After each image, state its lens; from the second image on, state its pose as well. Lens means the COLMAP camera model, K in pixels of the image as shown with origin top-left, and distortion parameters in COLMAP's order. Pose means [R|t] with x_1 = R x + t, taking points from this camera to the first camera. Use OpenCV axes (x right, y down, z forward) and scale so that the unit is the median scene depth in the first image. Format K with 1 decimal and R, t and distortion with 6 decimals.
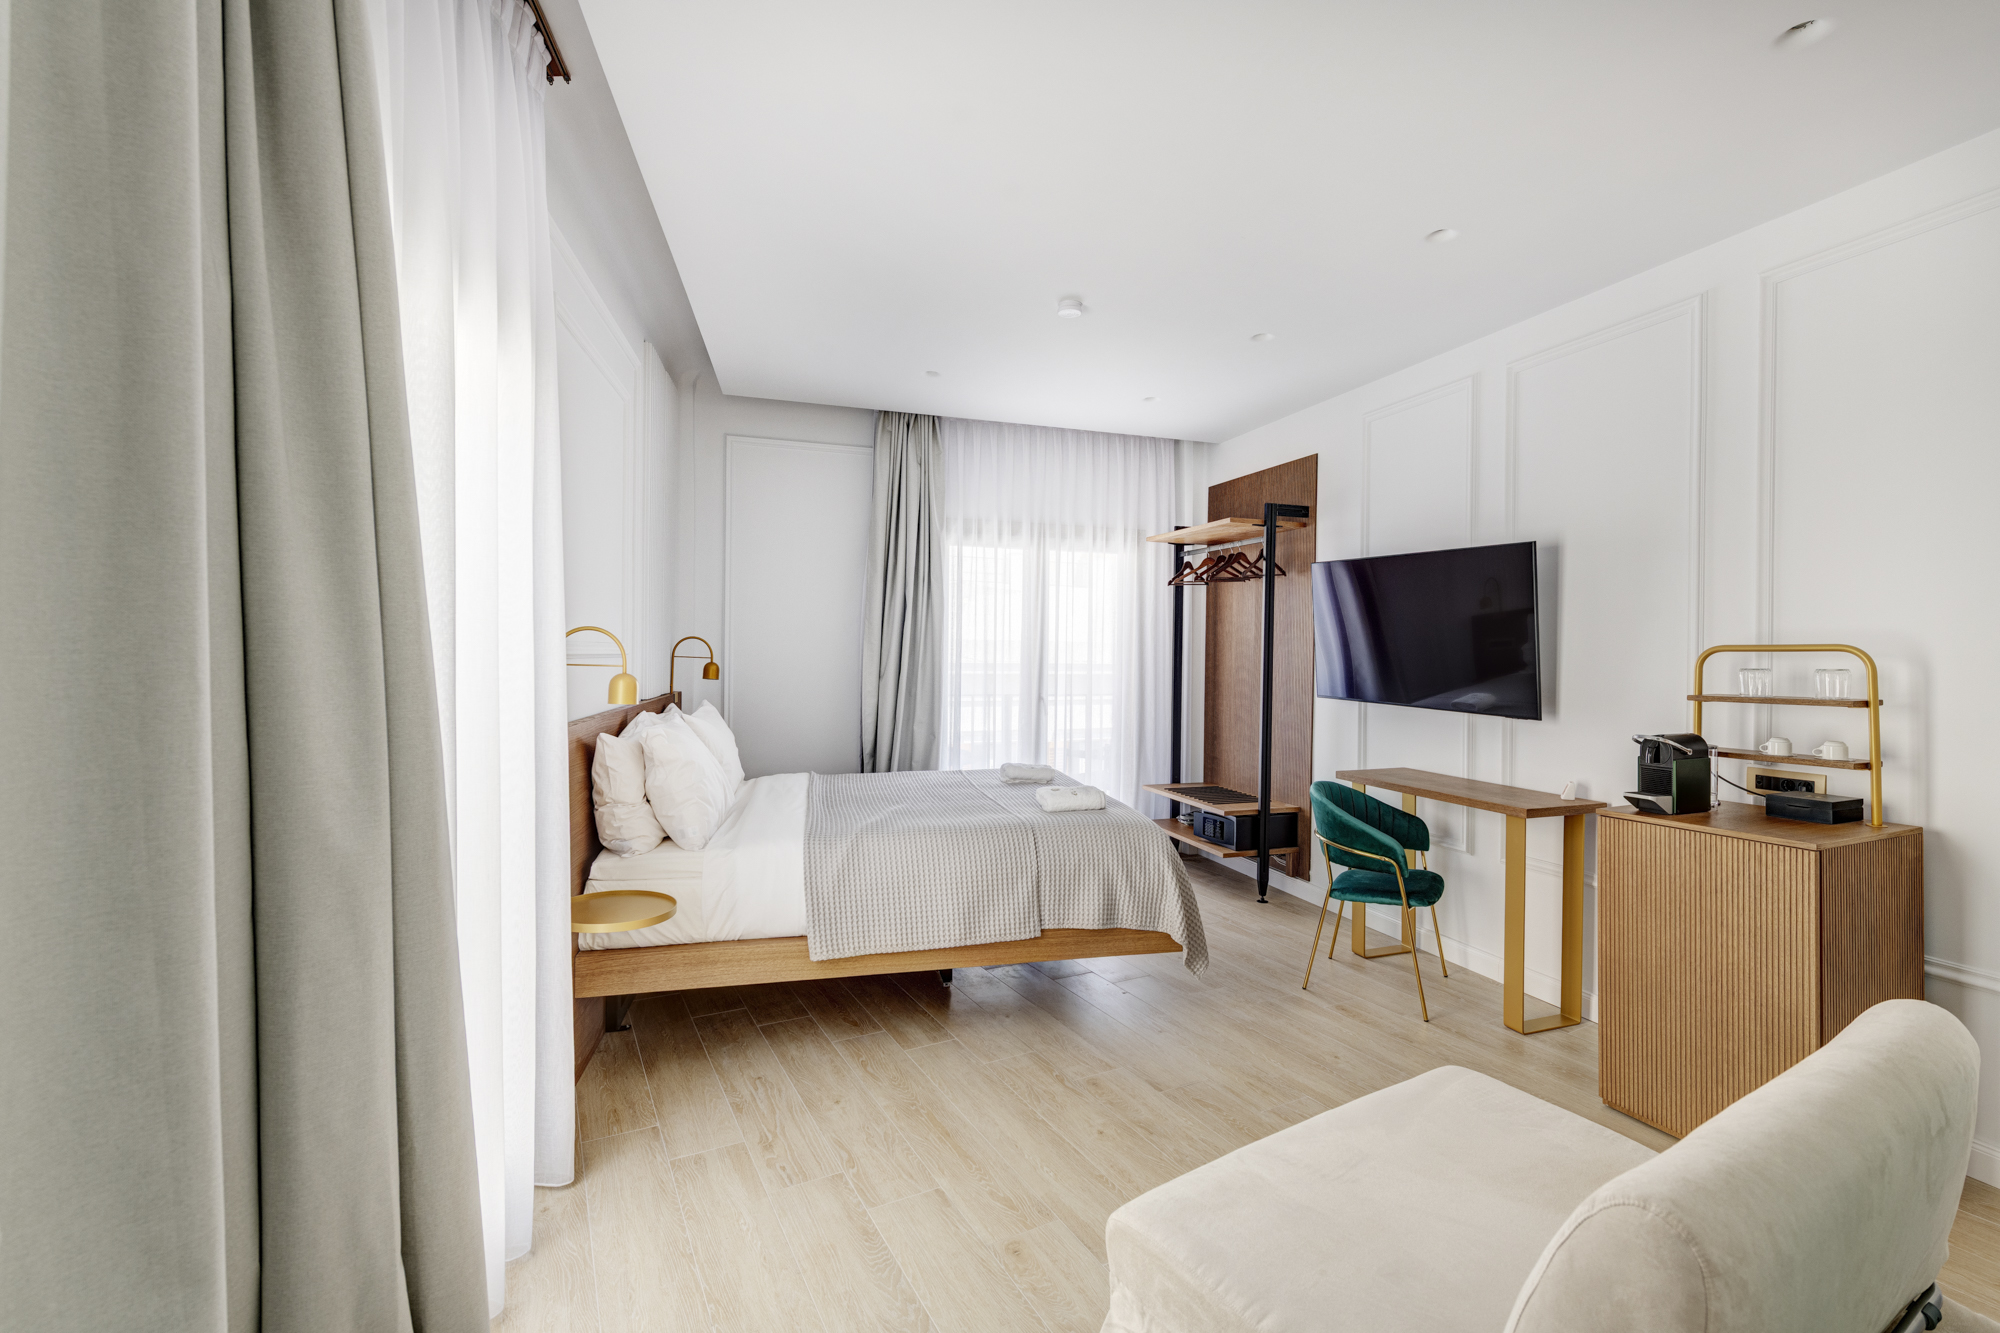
lens RADIAL K [[927.0, 0, 999.6], [0, 927.0, 672.5], [0, 0, 1]] dist [0.002722, -0.000063]
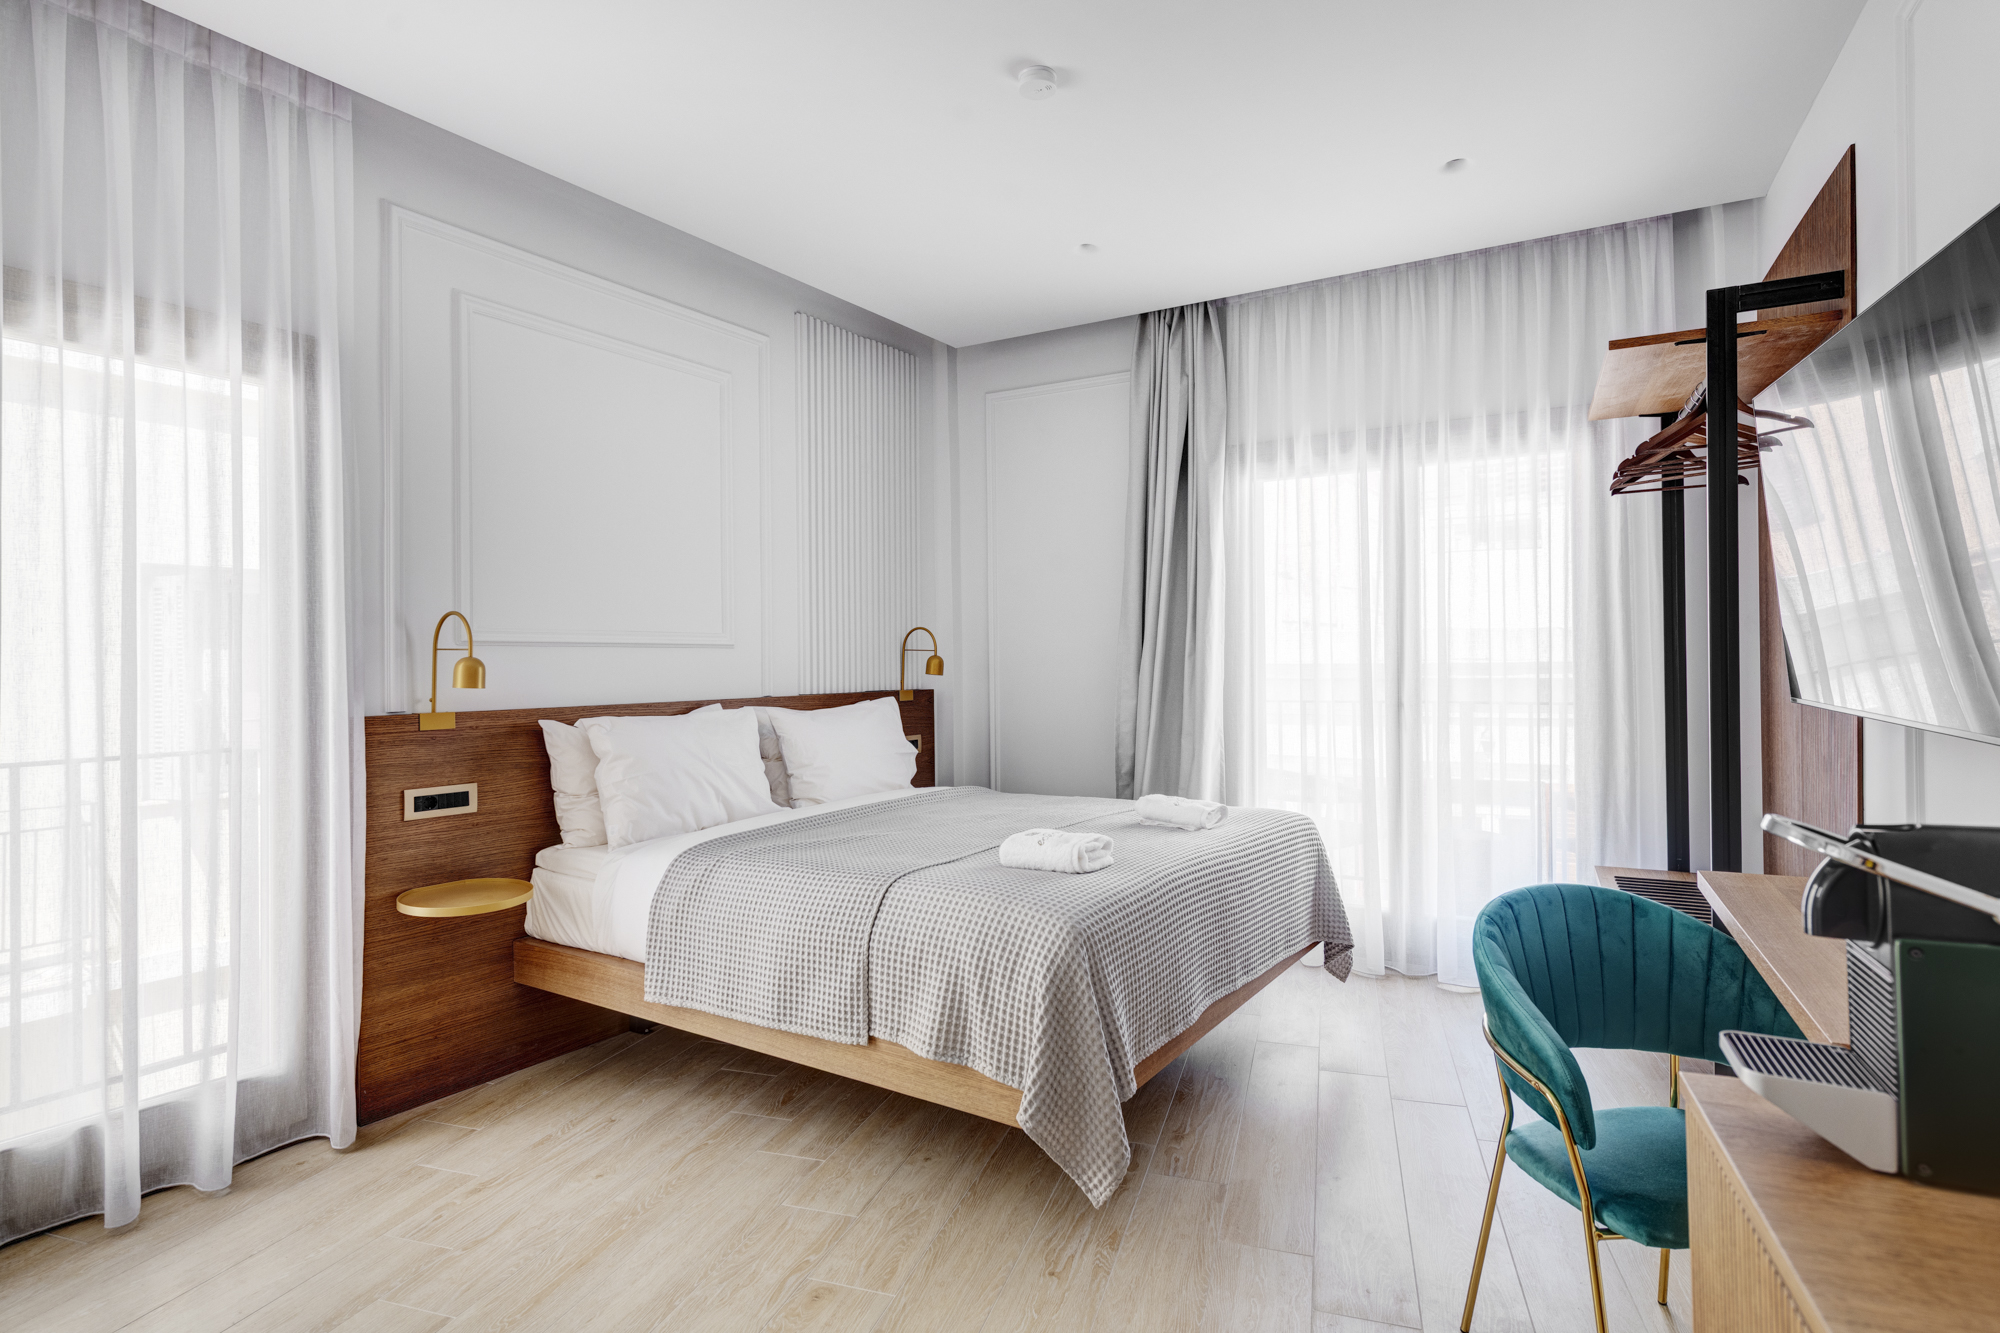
lens RADIAL K [[1046.3, 0, 998.3], [0, 1046.3, 665.6], [0, 0, 1]] dist [0.028485, 0.000222]
pose [[0.655801, -0.012467, -0.754831, 0.475080], [0.000571, 0.999872, -0.016018, 0.014747], [0.754934, 0.010074, 0.655724, 0.396577]]
